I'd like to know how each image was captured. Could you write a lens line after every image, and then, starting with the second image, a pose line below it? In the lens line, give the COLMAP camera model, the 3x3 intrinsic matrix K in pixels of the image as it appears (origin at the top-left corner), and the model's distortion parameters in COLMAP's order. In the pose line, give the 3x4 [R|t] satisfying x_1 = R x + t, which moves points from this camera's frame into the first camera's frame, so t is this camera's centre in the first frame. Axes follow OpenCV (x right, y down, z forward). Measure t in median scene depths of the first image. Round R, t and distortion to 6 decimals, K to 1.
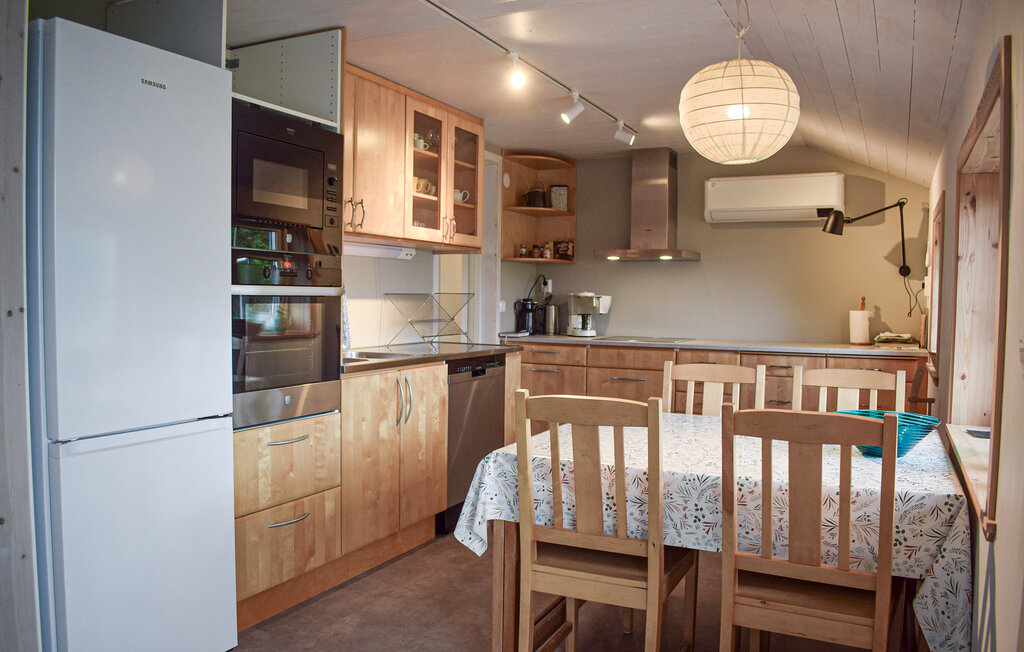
lens RADIAL K [[819.7, 0, 505.2], [0, 819.7, 329.8], [0, 0, 1]] dist [-0.096350, 0.021544]
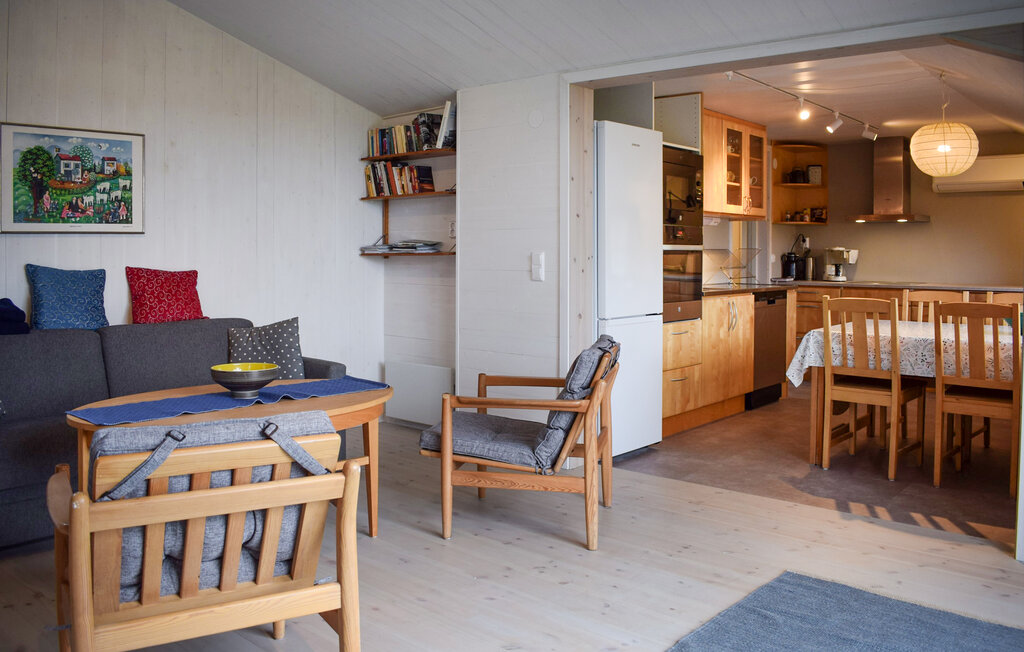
lens RADIAL K [[819.7, 0, 540.5], [0, 819.7, 245.1], [0, 0, 1]] dist [-0.096350, 0.021544]
pose [[0.974671, -0.005791, -0.223570, -0.136432], [-0.005157, 0.998817, -0.048355, 0.028308], [0.223585, 0.048283, 0.973488, -0.657153]]
